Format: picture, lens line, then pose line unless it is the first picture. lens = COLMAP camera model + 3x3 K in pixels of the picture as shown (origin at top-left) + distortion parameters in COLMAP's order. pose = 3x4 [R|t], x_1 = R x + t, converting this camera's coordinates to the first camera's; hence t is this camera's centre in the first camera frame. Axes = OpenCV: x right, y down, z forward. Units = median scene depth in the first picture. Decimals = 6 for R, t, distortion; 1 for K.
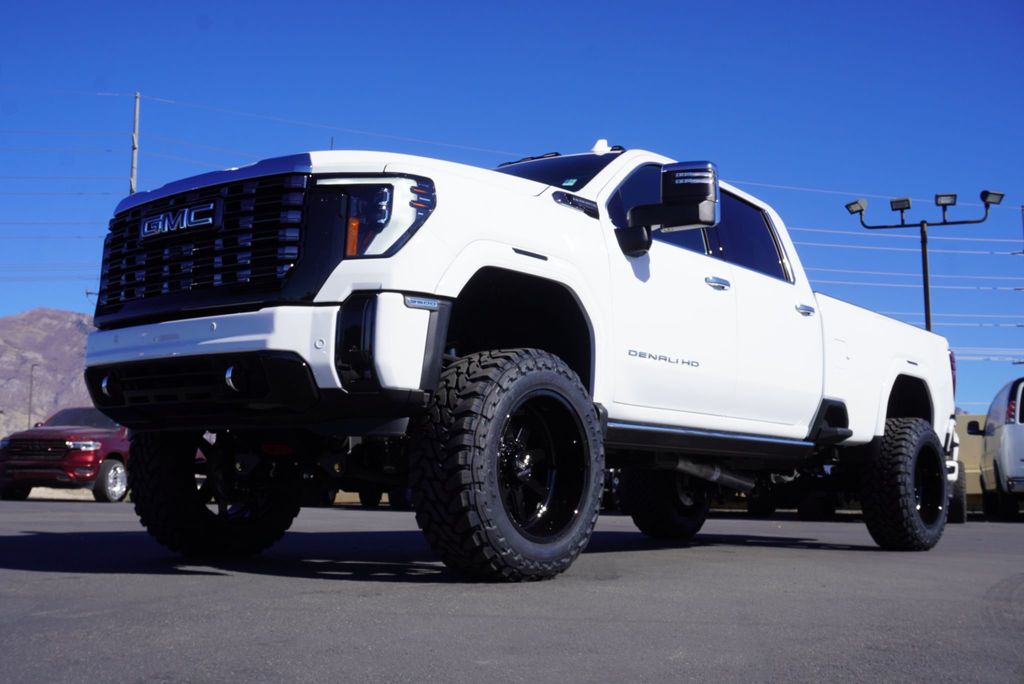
lens RADIAL K [[1162.9, 0, 517.8], [0, 1162.9, 338.1], [0, 0, 1]] dist [0.019266, 0.000000]
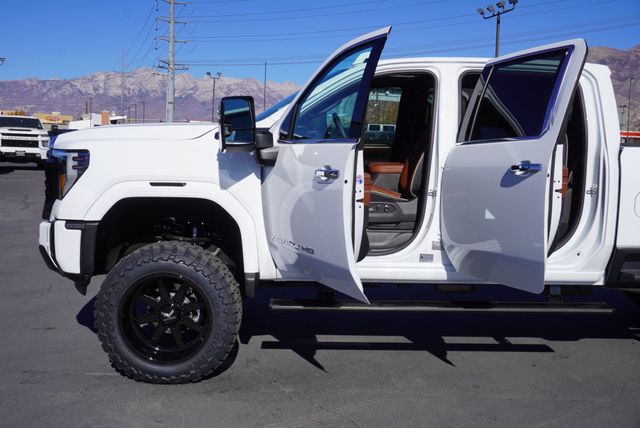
lens RADIAL K [[678.1, 0, 307.7], [0, 678.1, 213.9], [0, 0, 1]] dist [0.033377, 0.000000]
pose [[0.627585, 0.083997, -0.774004, 0.818347], [0.096949, 0.977993, 0.184743, -0.179067], [0.772488, -0.190981, 0.605630, 0.567973]]
